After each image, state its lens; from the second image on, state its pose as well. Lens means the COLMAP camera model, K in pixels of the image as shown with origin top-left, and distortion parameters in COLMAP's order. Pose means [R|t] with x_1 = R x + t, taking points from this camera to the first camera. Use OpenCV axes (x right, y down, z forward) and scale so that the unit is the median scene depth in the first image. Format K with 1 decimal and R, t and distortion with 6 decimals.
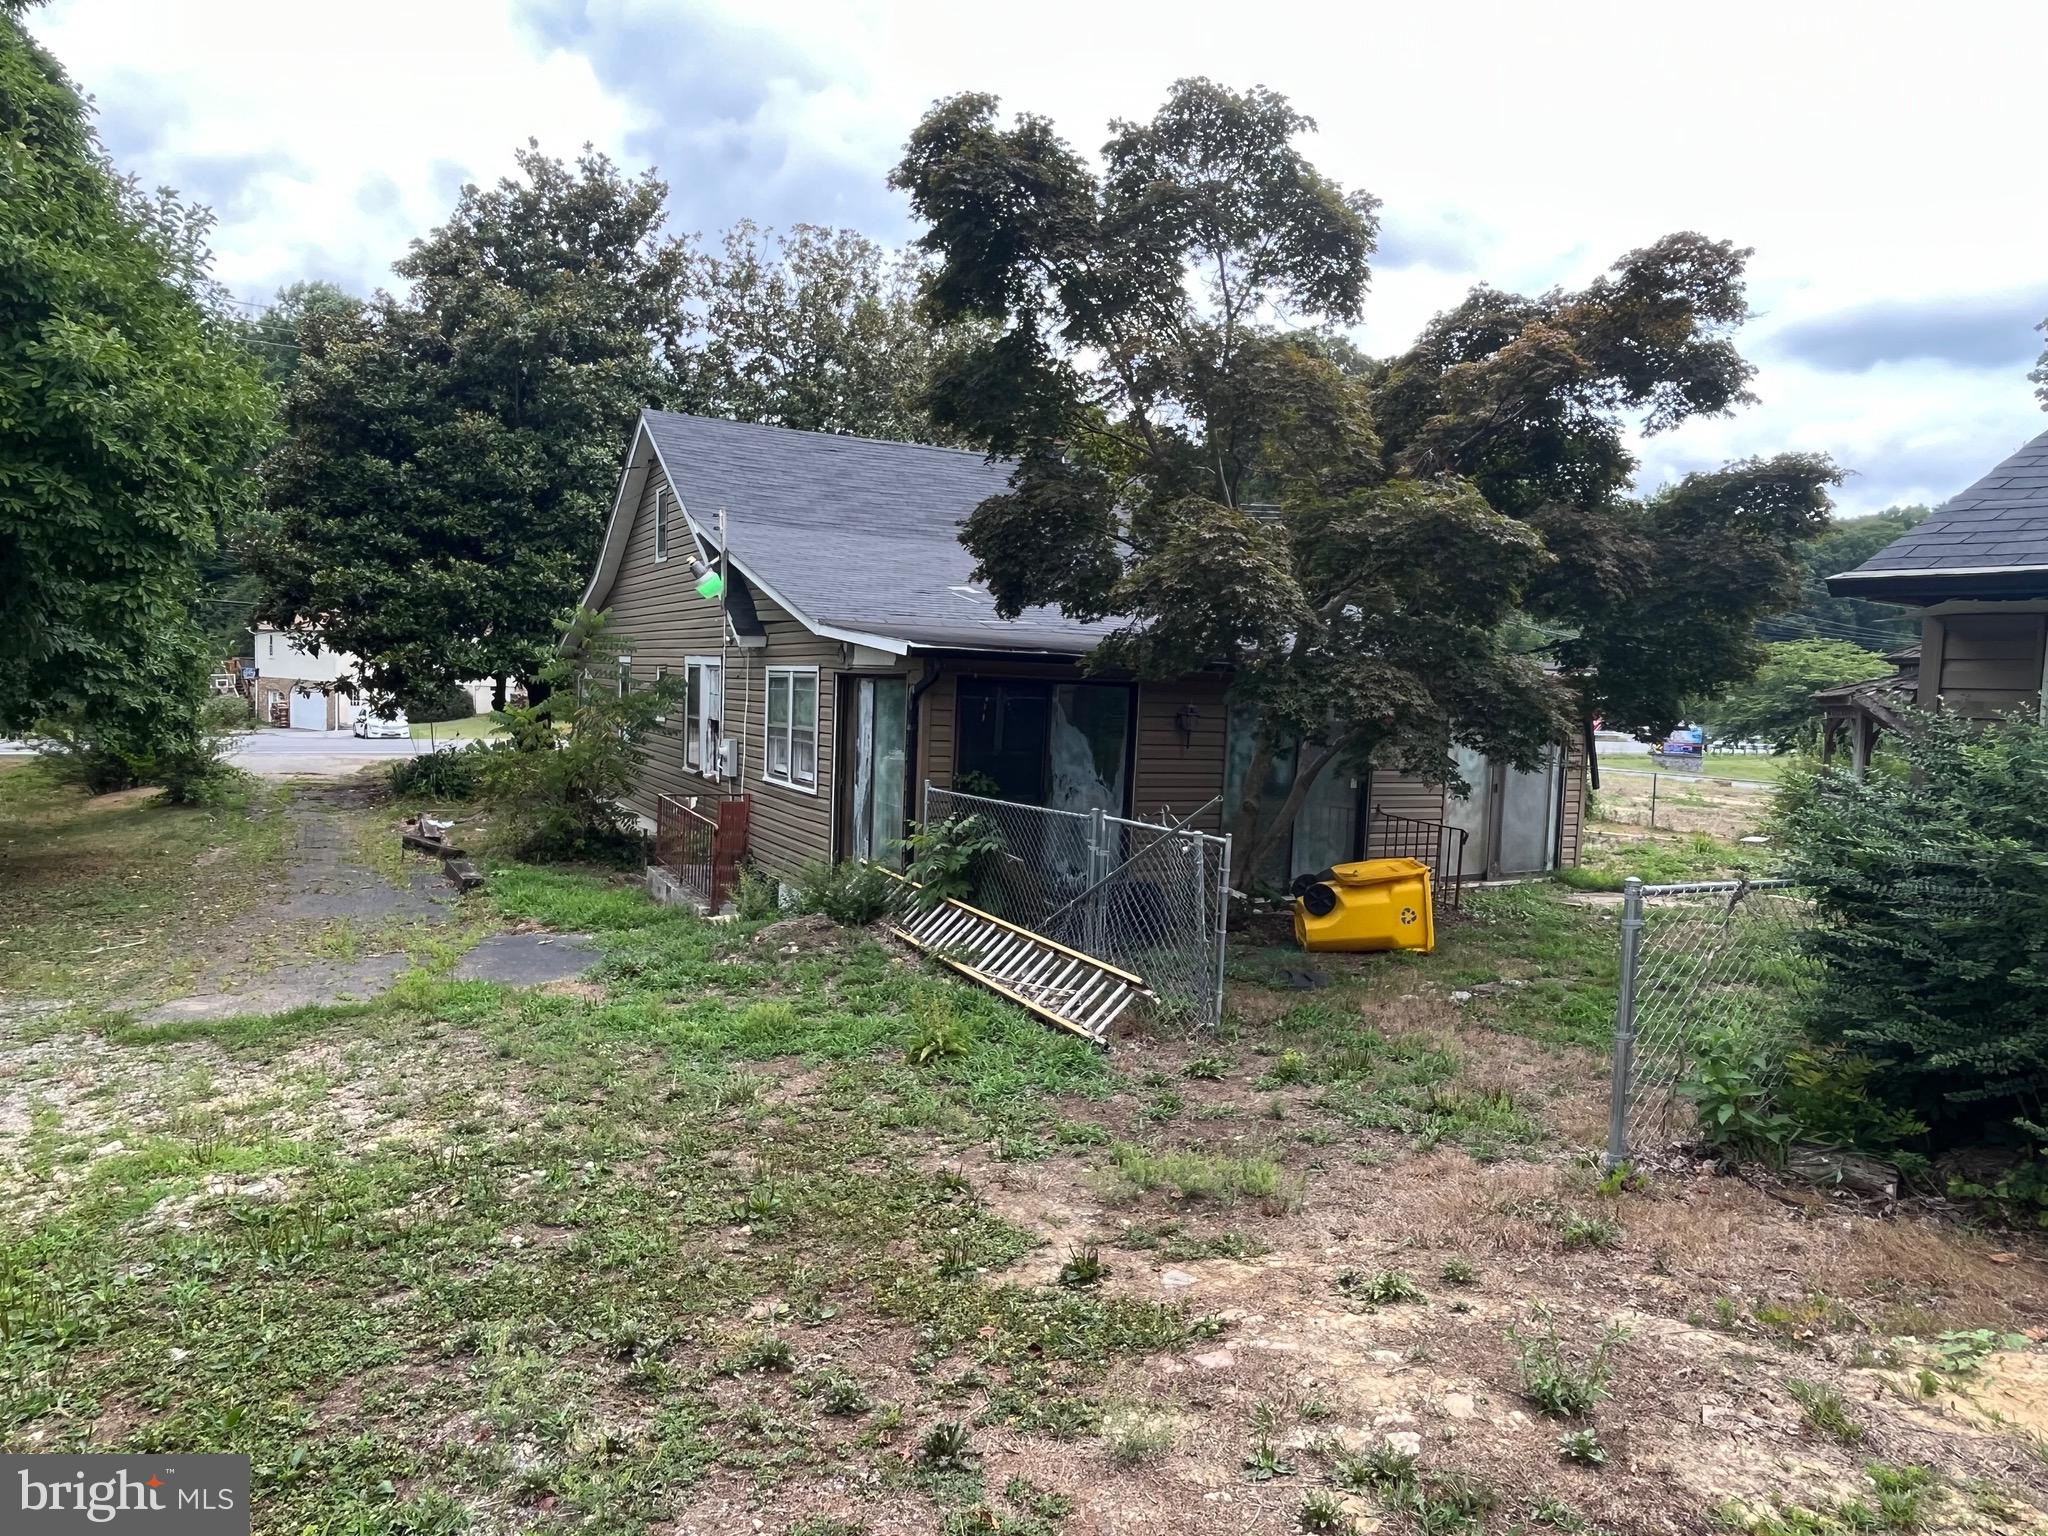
lens RADIAL K [[1296.9, 0, 1017.6], [0, 1296.9, 769.7], [0, 0, 1]] dist [-0.009401, 0.001737]
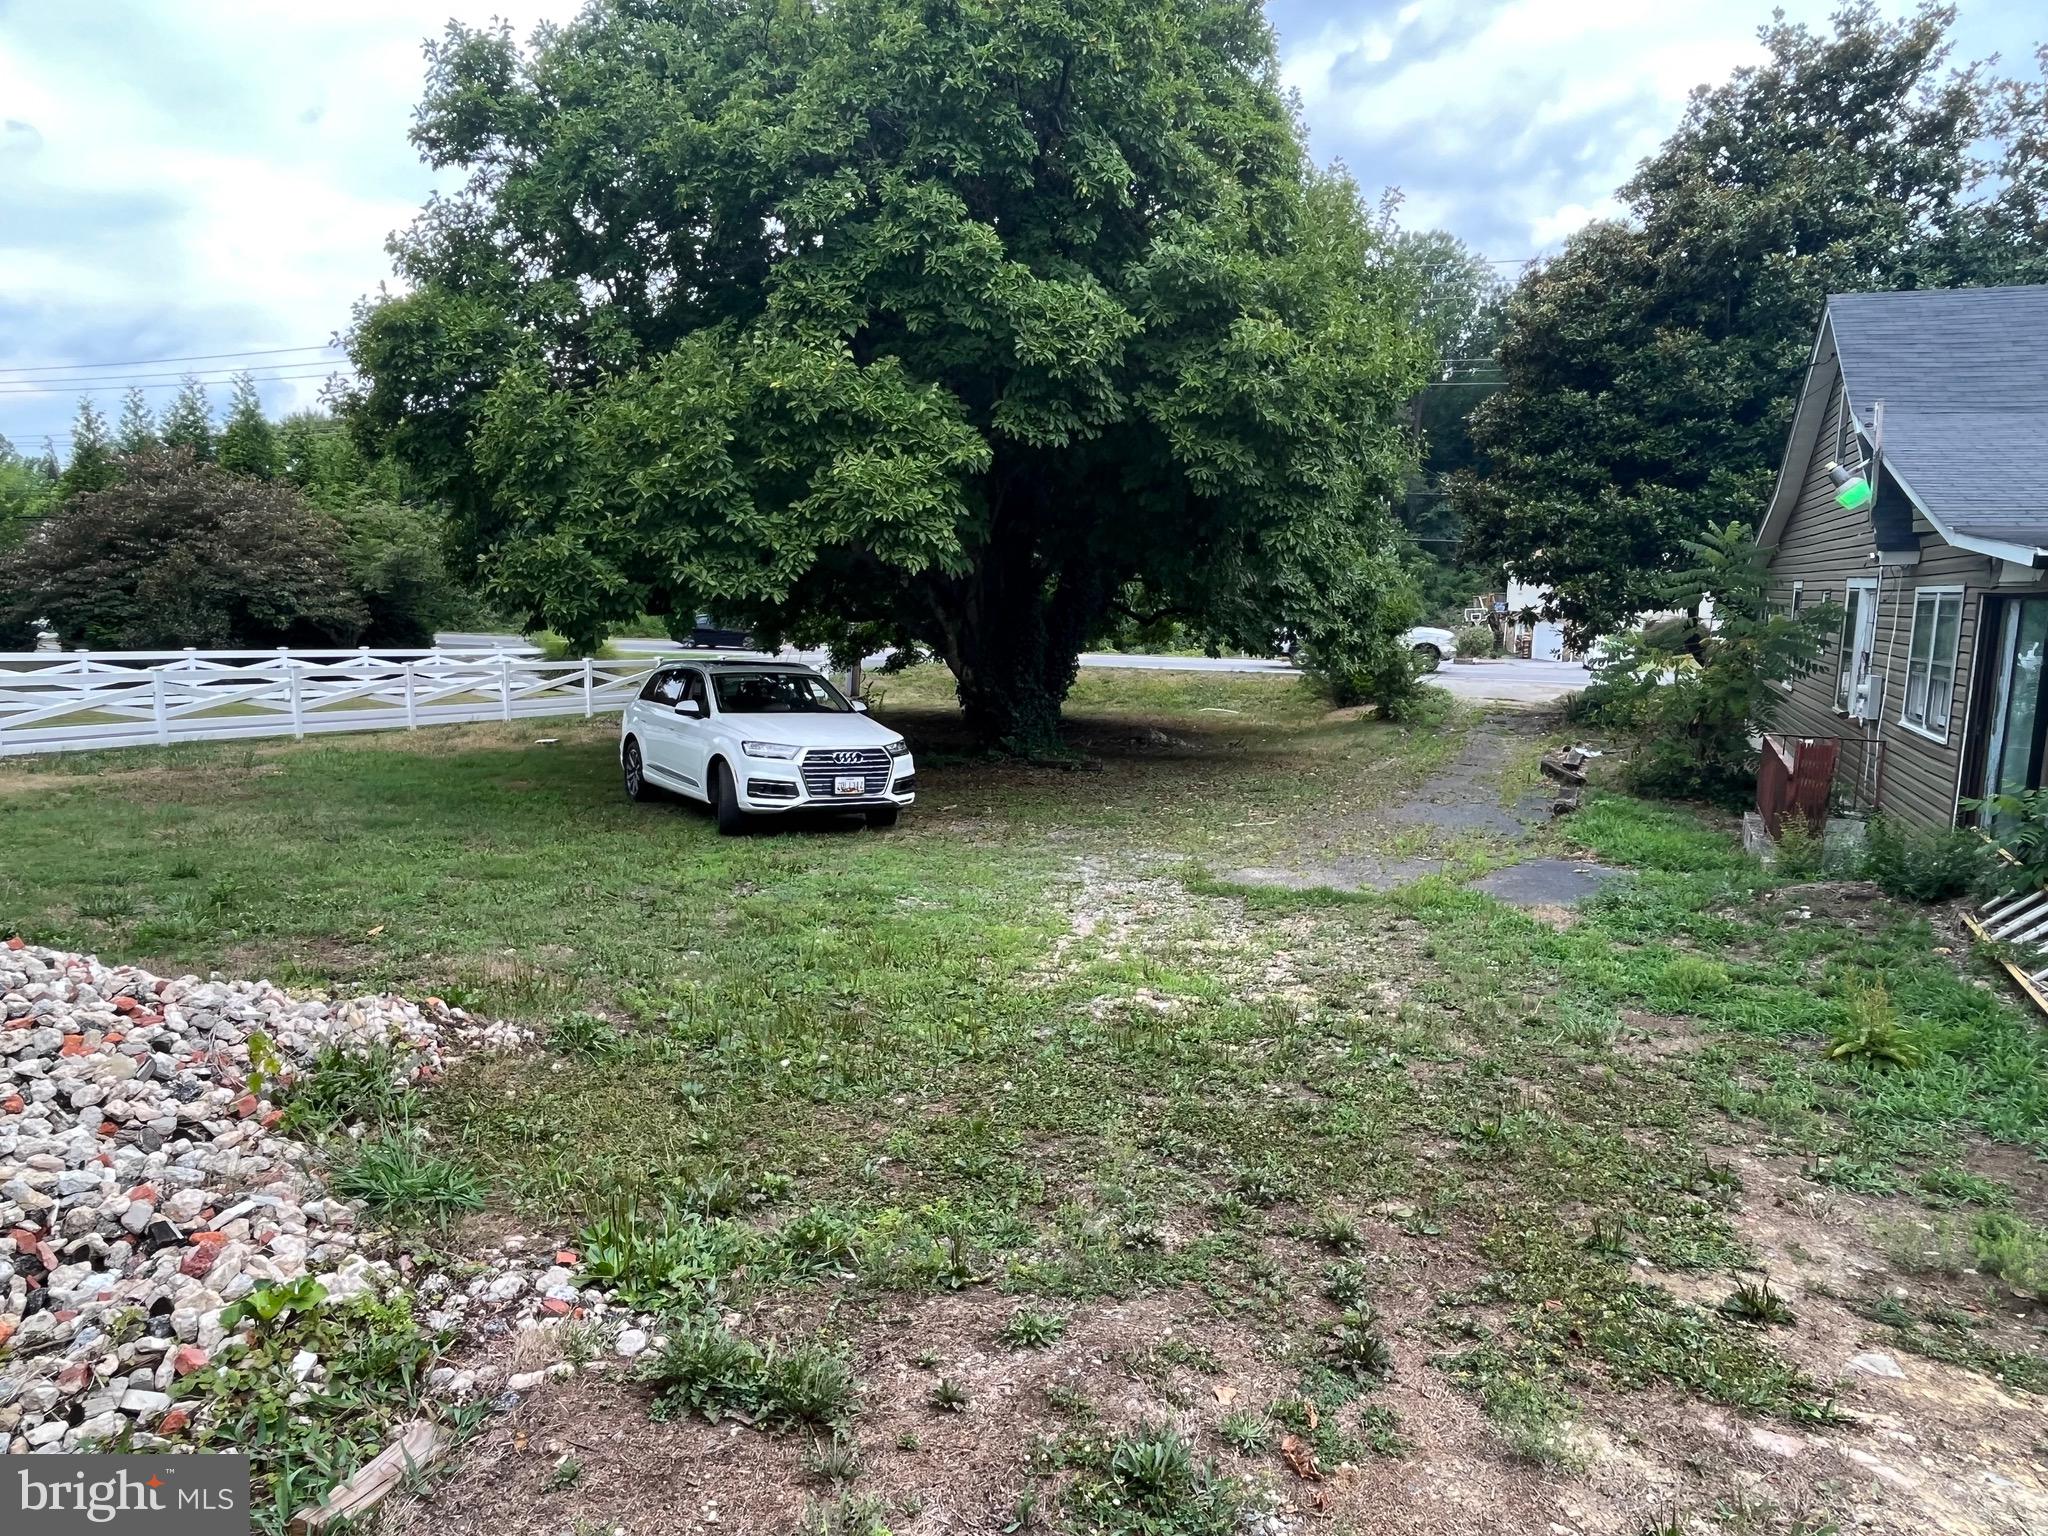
lens RADIAL K [[1296.9, 0, 1017.6], [0, 1296.9, 769.7], [0, 0, 1]] dist [-0.009401, 0.001737]
pose [[0.621754, 0.088341, -0.778215, 0.102029], [-0.048562, 0.996055, 0.074271, 0.002647], [0.781706, -0.008386, 0.623591, 0.035125]]
